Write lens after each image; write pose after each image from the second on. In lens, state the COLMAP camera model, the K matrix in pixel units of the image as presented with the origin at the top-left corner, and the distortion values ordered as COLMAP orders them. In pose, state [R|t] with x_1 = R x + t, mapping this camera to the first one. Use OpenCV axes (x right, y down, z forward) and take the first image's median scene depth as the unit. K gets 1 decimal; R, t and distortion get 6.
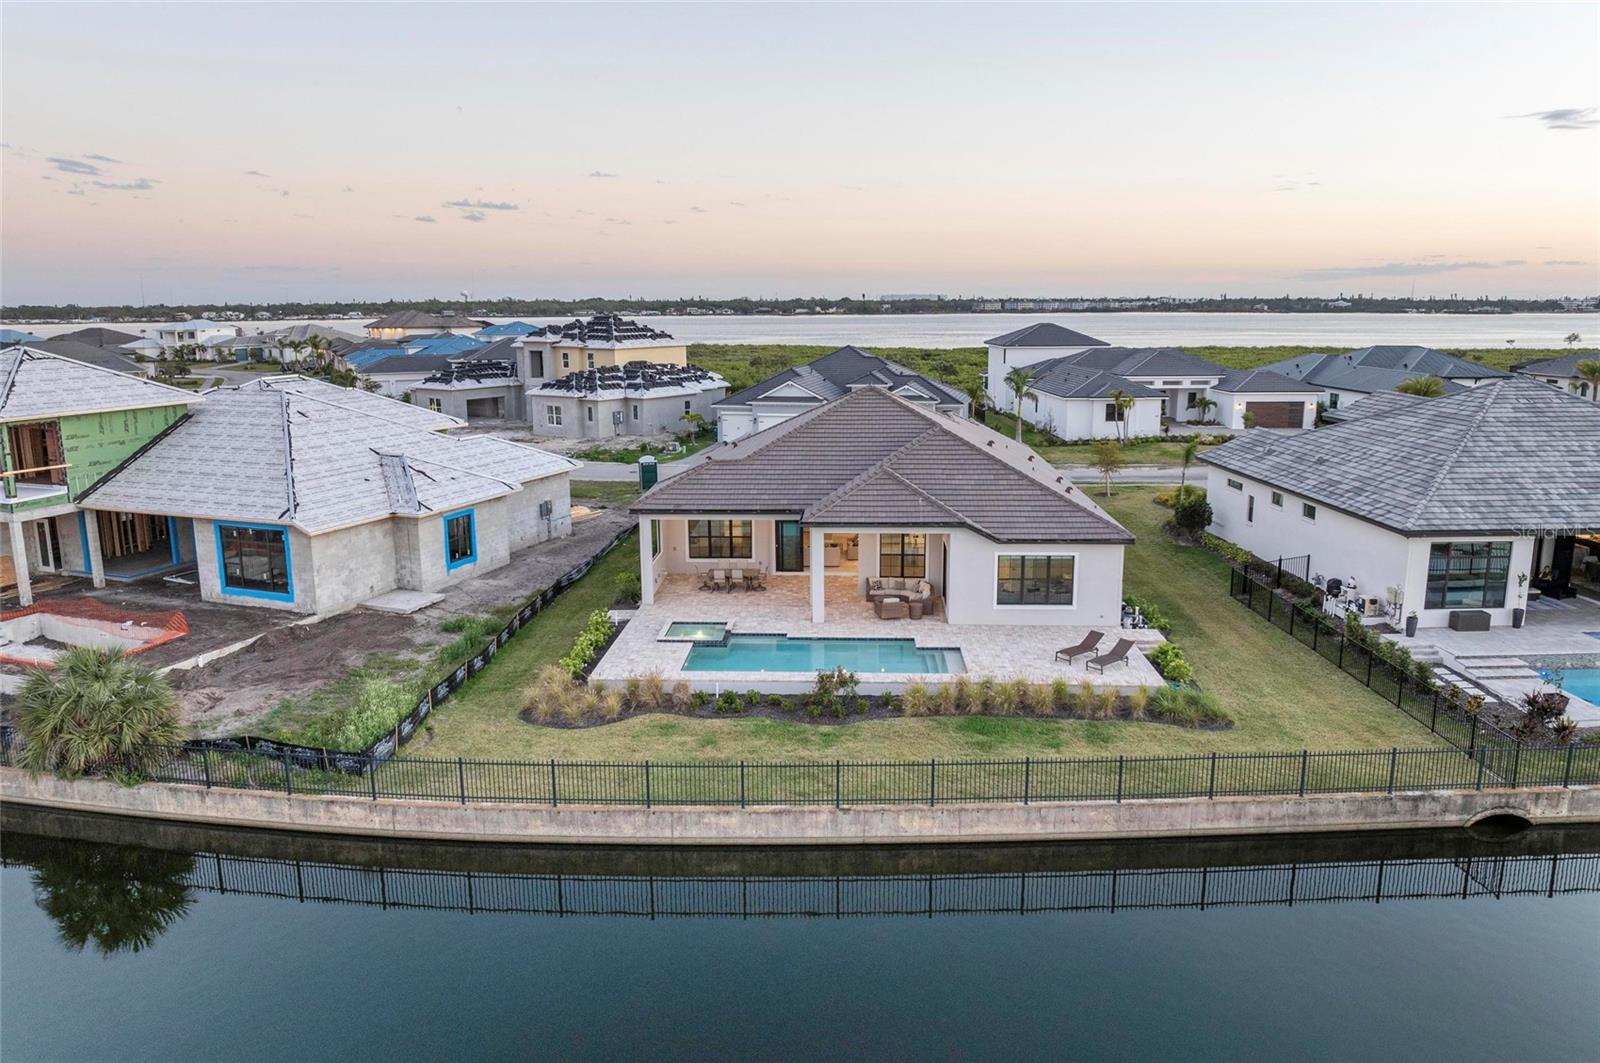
lens RADIAL K [[1122.3, 0, 805.9], [0, 1122.3, 517.0], [0, 0, 1]] dist [-0.043709, 0.002525]
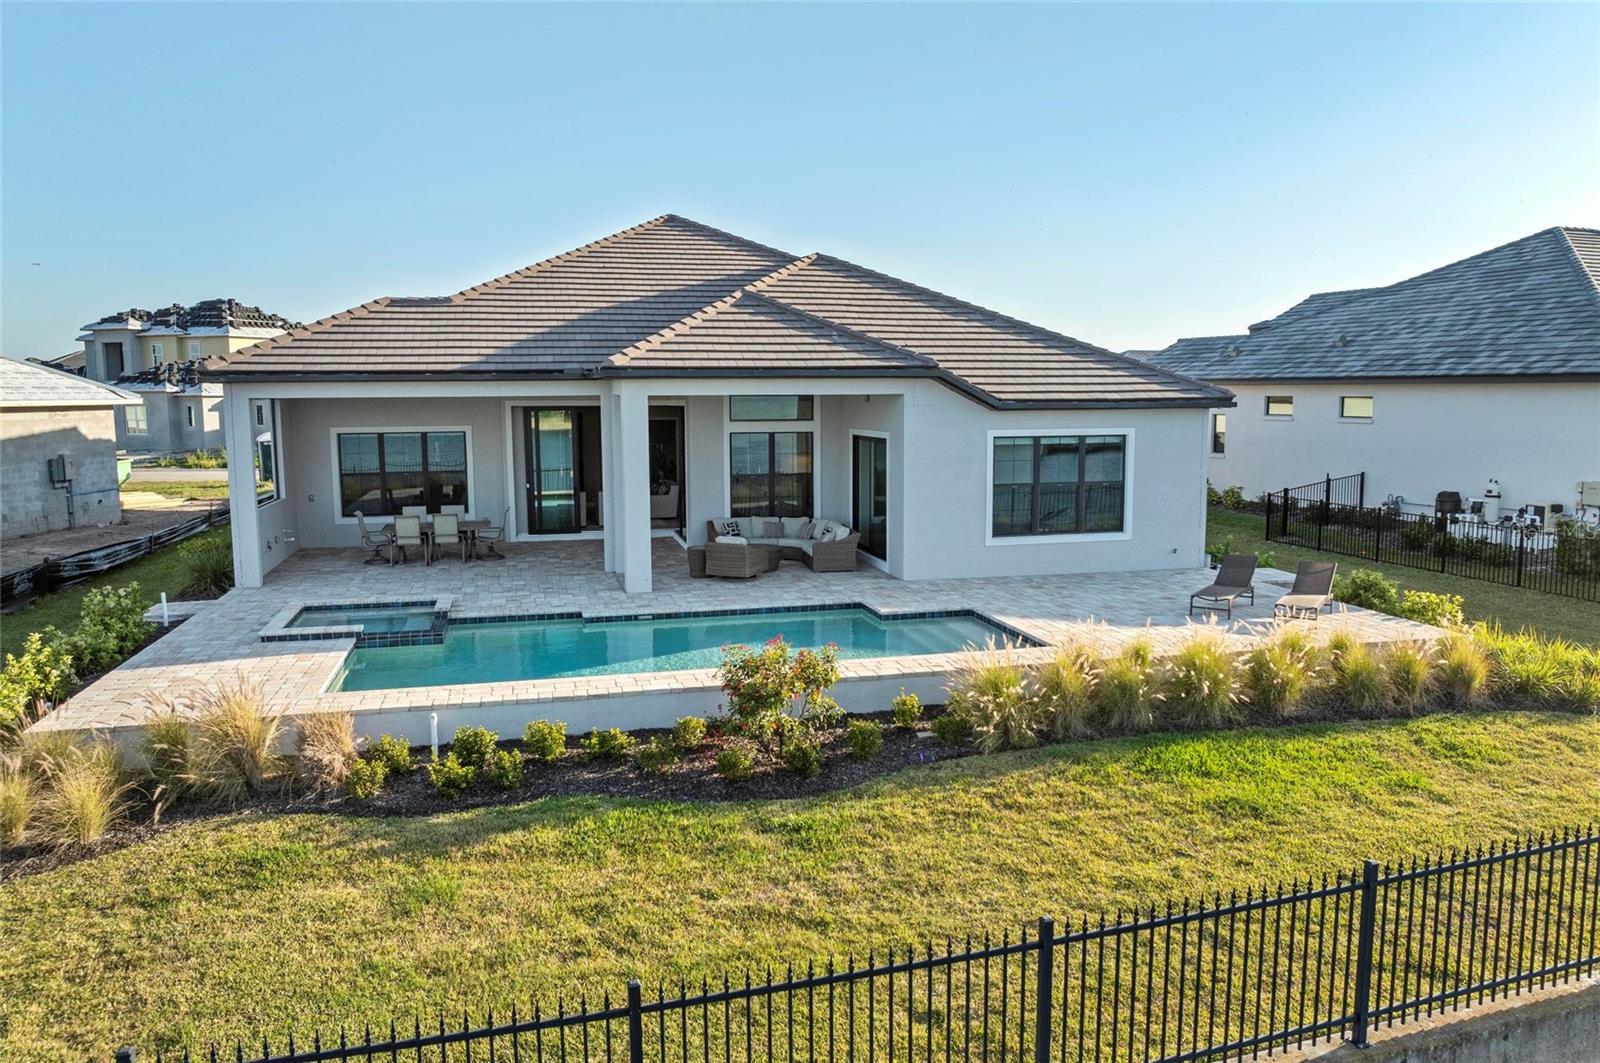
lens RADIAL K [[1122.3, 0, 799.9], [0, 1122.3, 526.3], [0, 0, 1]] dist [-0.043709, 0.002525]
pose [[0.958460, -0.034938, 0.283080, -0.054086], [0.054730, 0.996555, -0.062312, 0.096277], [-0.279928, 0.075217, 0.957070, 0.514827]]
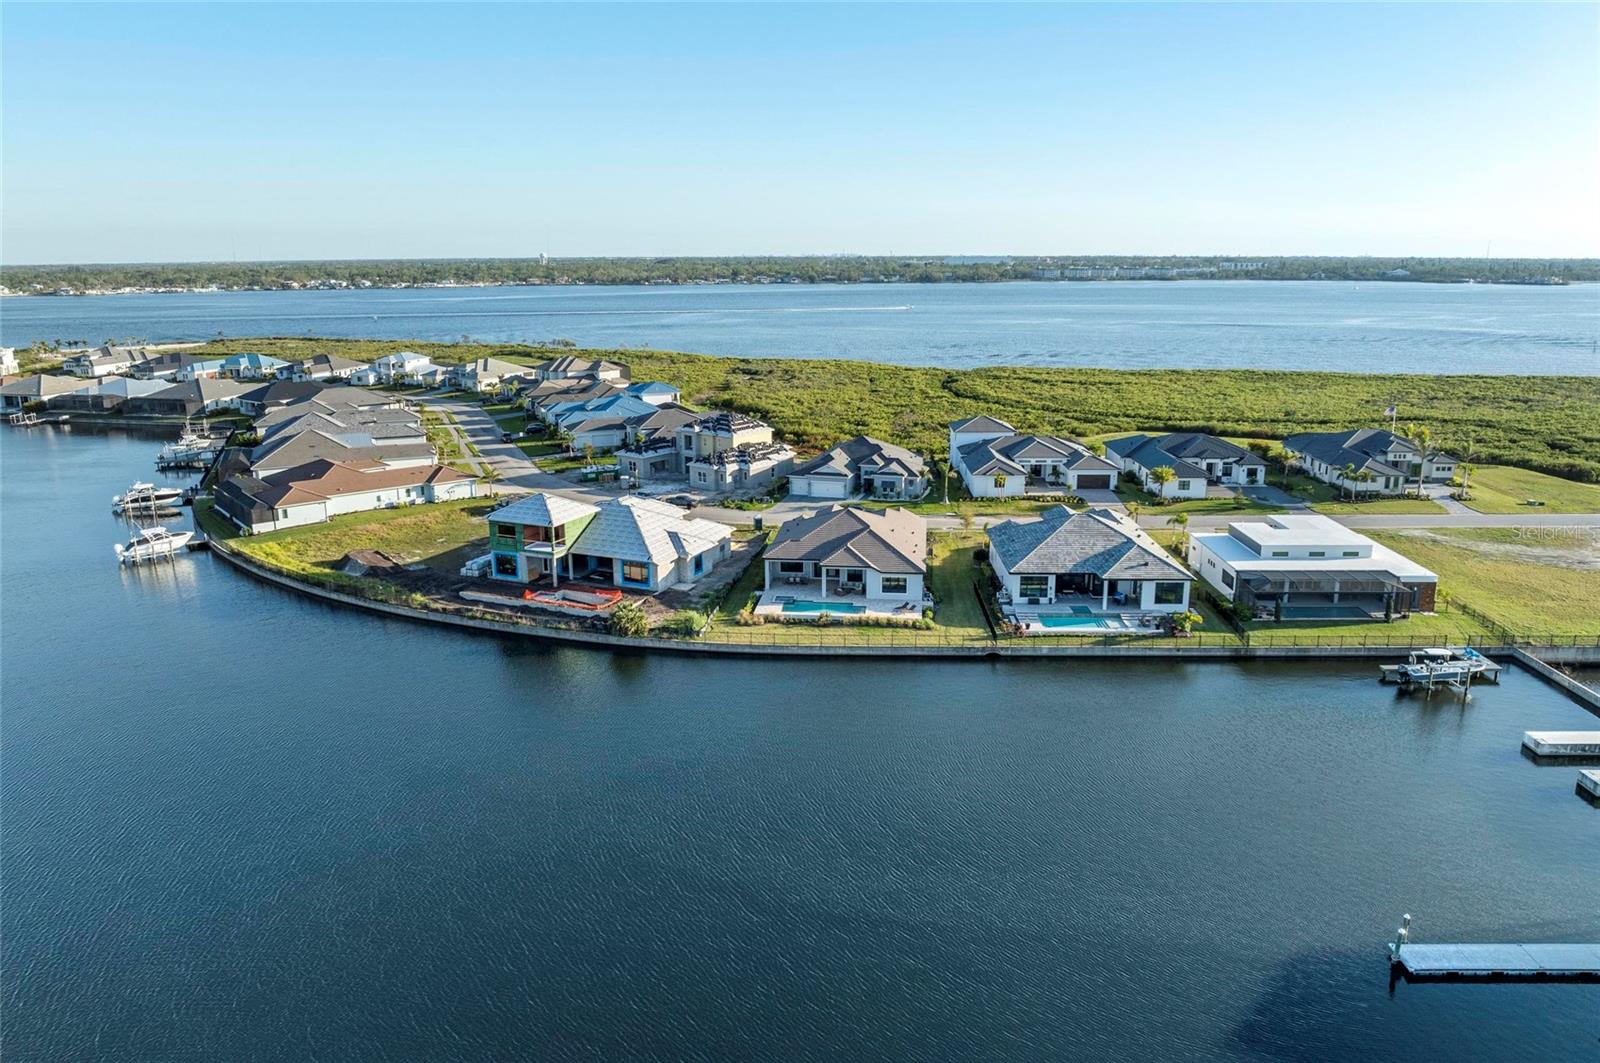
lens RADIAL K [[1122.3, 0, 795.3], [0, 1122.3, 537.1], [0, 0, 1]] dist [-0.043709, 0.002525]
pose [[0.997646, 0.015123, -0.066879, 0.131534], [-0.011012, 0.998051, 0.061423, -0.249159], [0.067677, -0.060542, 0.995869, -1.984601]]
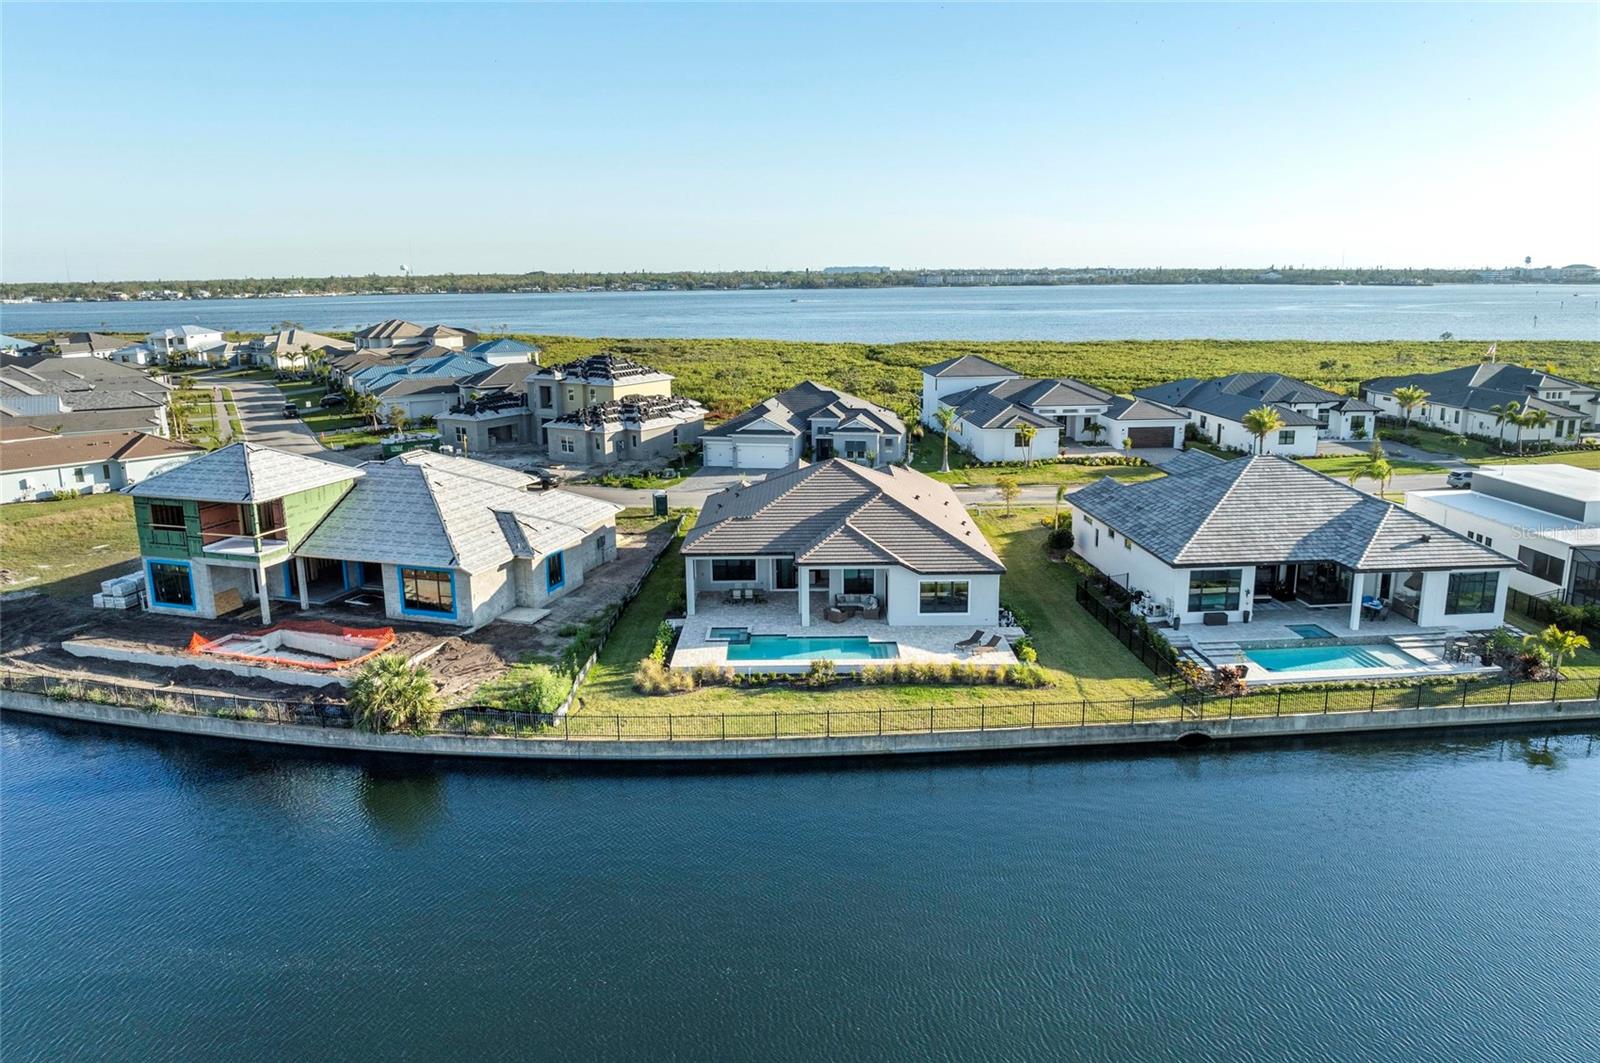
lens RADIAL K [[1122.3, 0, 802.2], [0, 1122.3, 523.0], [0, 0, 1]] dist [-0.043709, 0.002525]
pose [[0.998874, -0.014607, 0.045130, -0.059792], [0.013148, 0.999387, 0.032447, -0.096307], [-0.045577, -0.031817, 0.998454, -0.529840]]
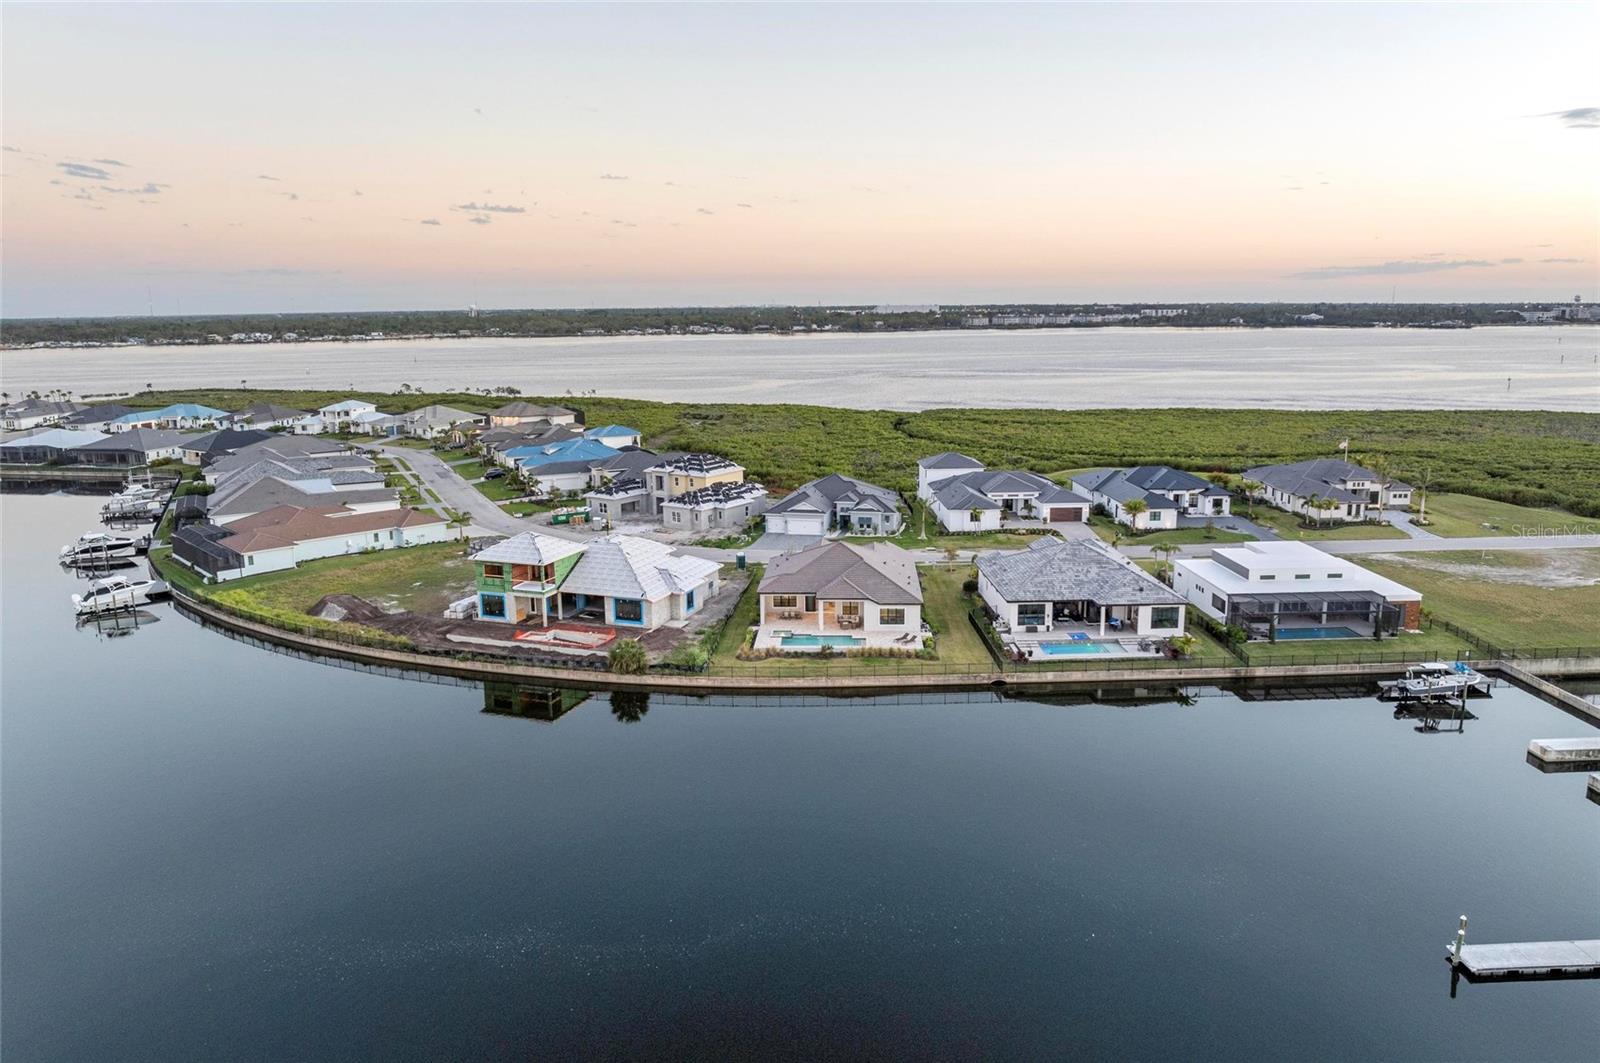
lens RADIAL K [[1122.3, 0, 795.0], [0, 1122.3, 541.0], [0, 0, 1]] dist [-0.043709, 0.002525]
pose [[0.999959, -0.005991, -0.006861, -0.036851], [0.006134, 0.999760, 0.021047, -0.206496], [0.006733, -0.021088, 0.999755, -1.973094]]
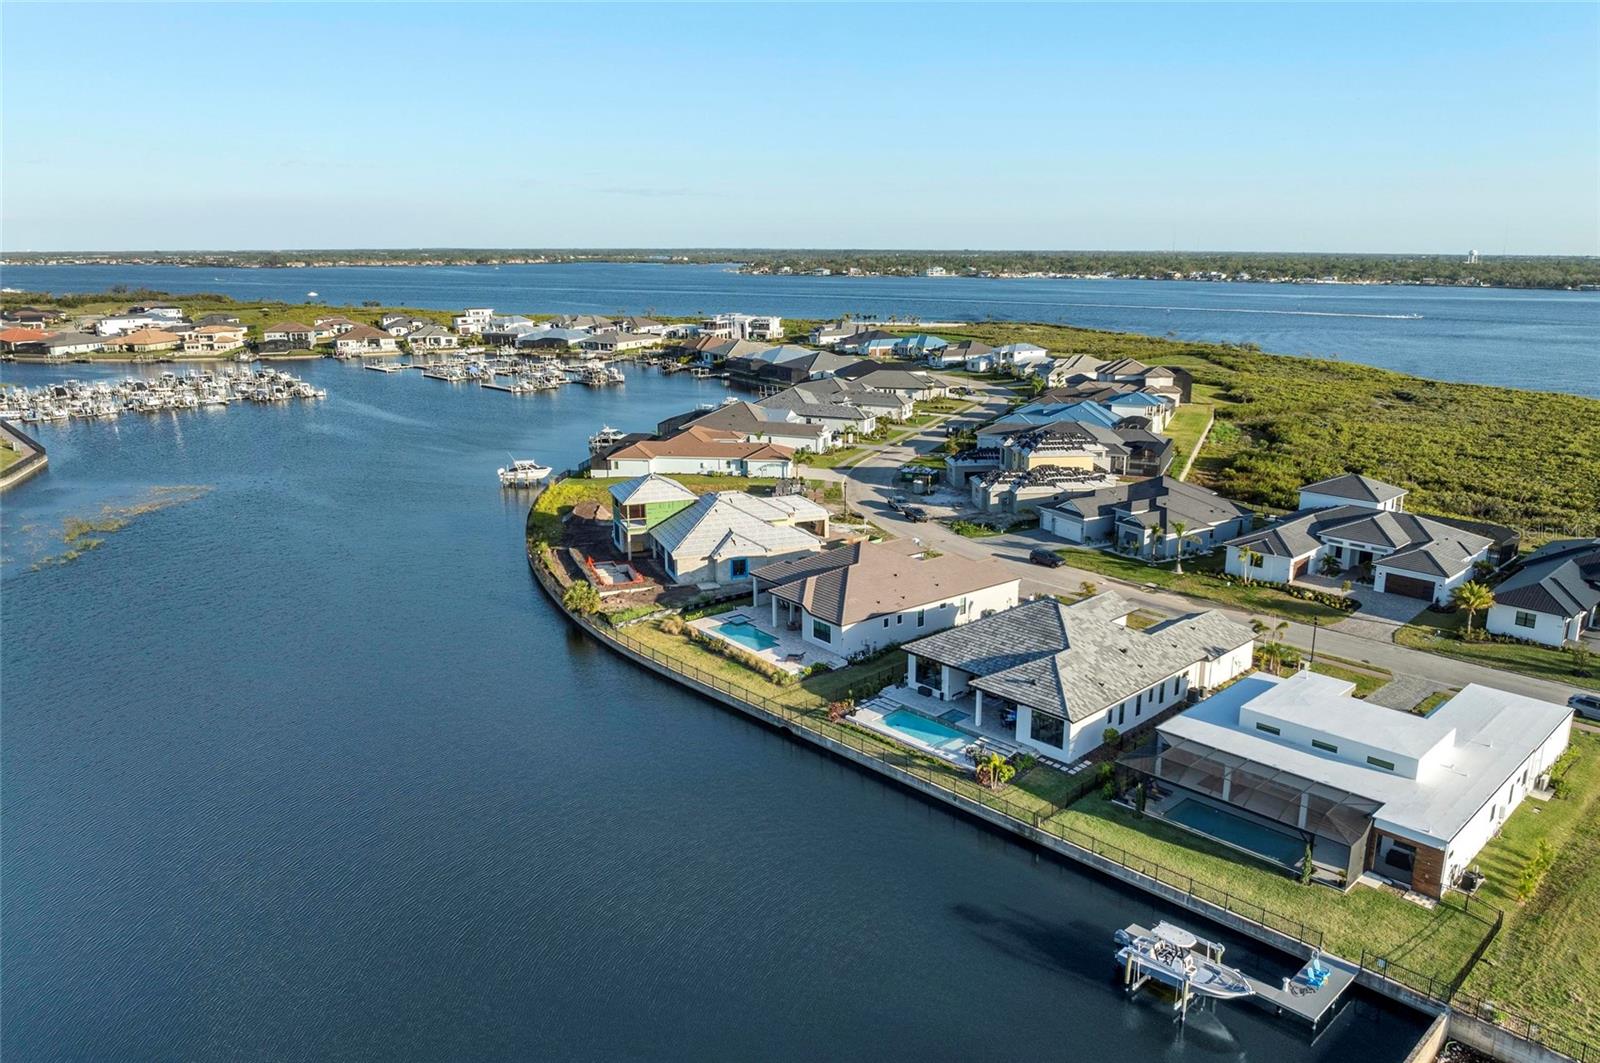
lens RADIAL K [[1122.3, 0, 796.5], [0, 1122.3, 535.1], [0, 0, 1]] dist [-0.043709, 0.002525]
pose [[0.652337, 0.190439, -0.733614, 2.011158], [-0.142139, 0.981485, 0.128393, -0.486600], [0.744482, 0.020520, 0.667327, -0.819200]]
